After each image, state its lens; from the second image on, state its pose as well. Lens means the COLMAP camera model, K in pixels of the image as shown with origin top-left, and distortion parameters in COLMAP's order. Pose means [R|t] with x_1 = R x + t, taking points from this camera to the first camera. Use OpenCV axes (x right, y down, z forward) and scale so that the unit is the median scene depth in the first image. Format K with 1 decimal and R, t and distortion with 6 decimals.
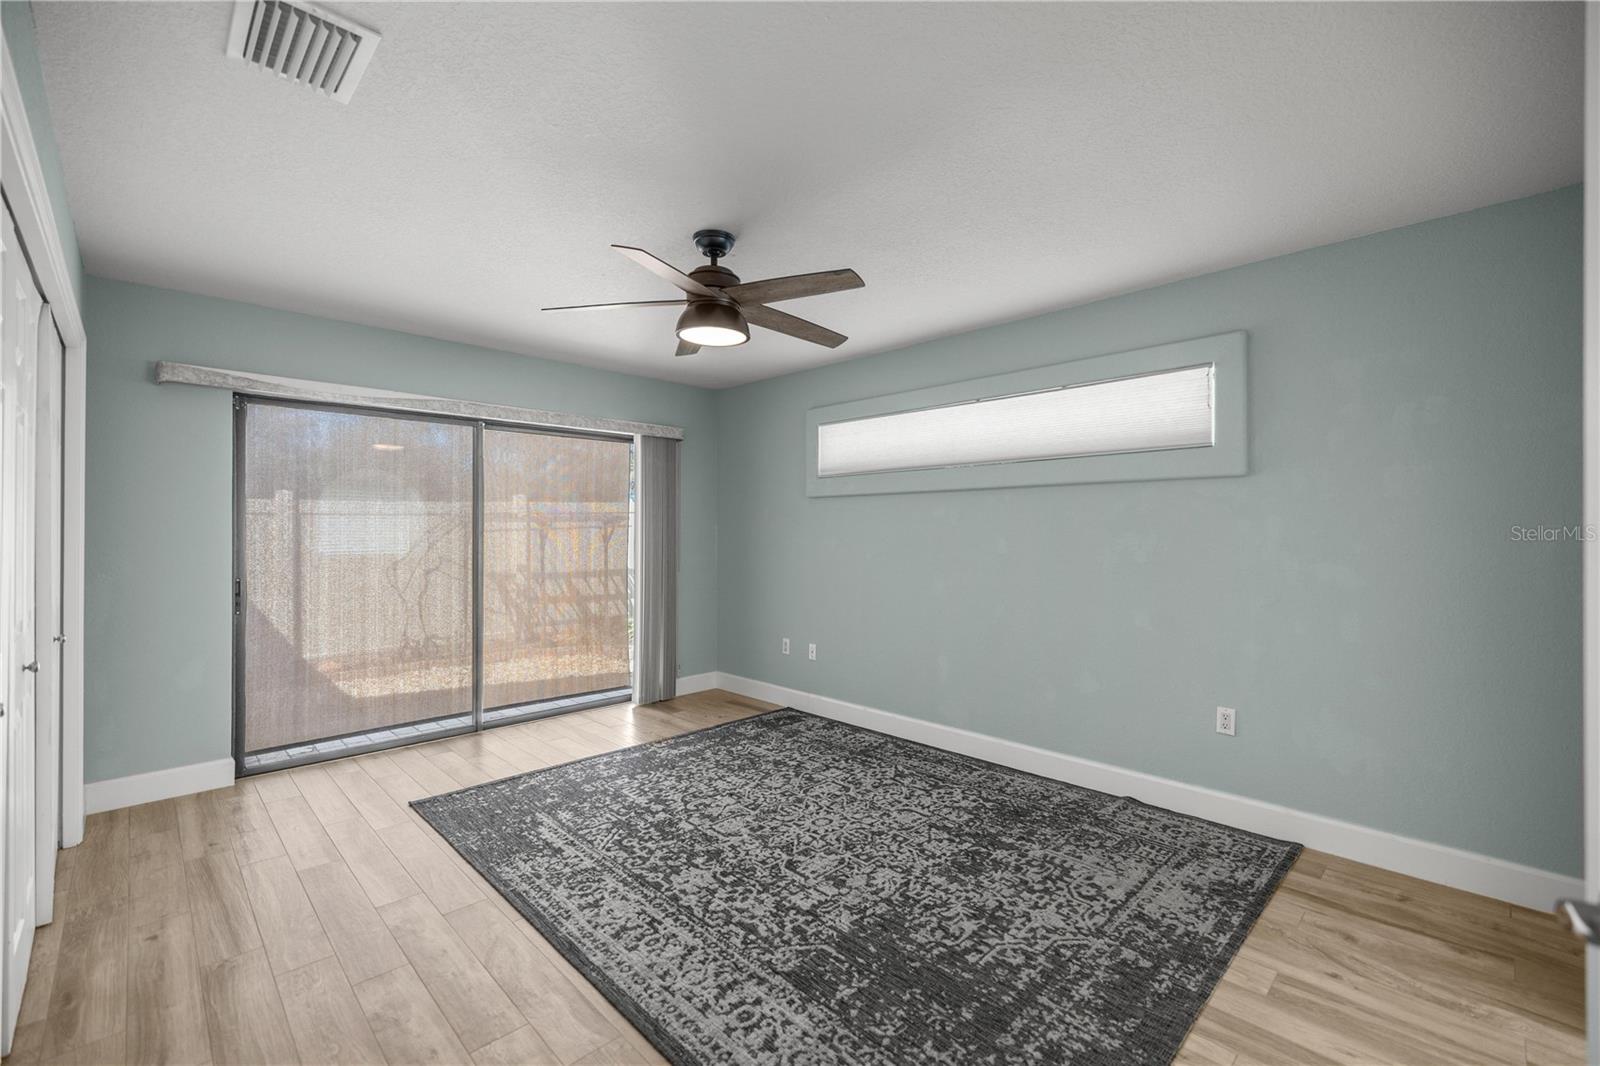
lens RADIAL K [[675.4, 0, 801.1], [0, 675.4, 532.3], [0, 0, 1]] dist [0.002268, -0.000052]
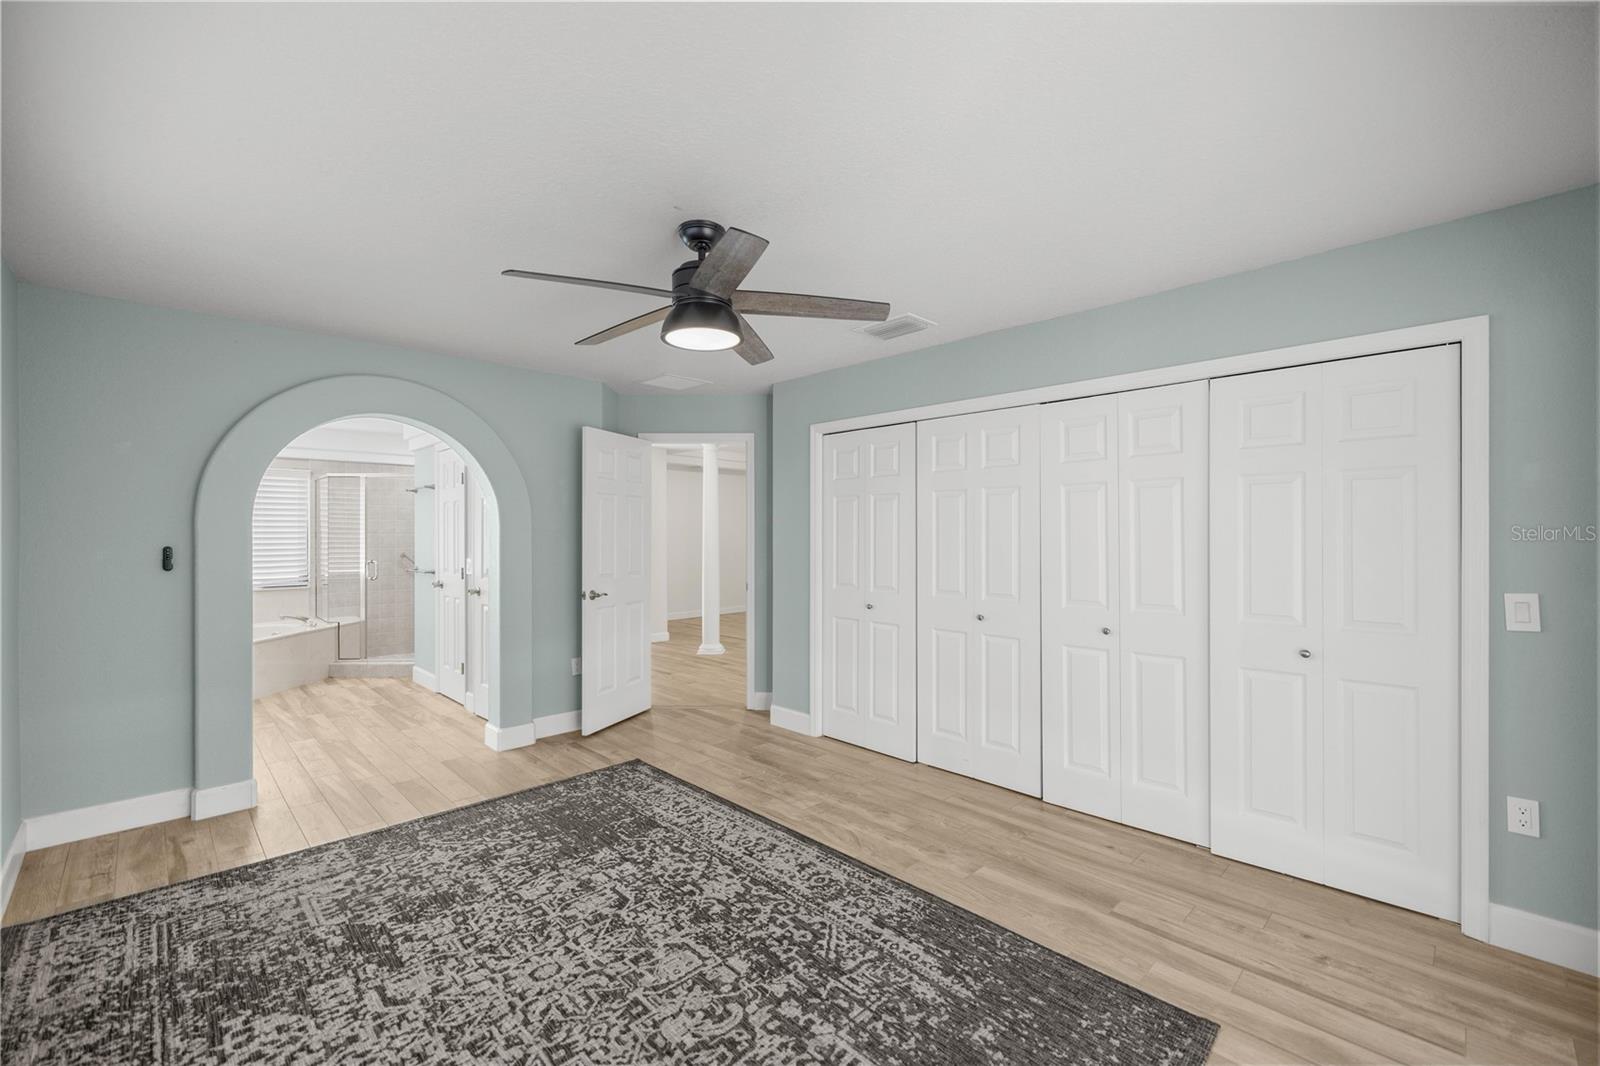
lens RADIAL K [[675.4, 0, 798.9], [0, 675.4, 533.9], [0, 0, 1]] dist [0.002268, -0.000052]
pose [[-0.999999, -0.000371, 0.001324, -0.271418], [-0.000372, 1.000000, -0.000253, -0.032070], [-0.001323, -0.000254, -0.999999, 1.984127]]
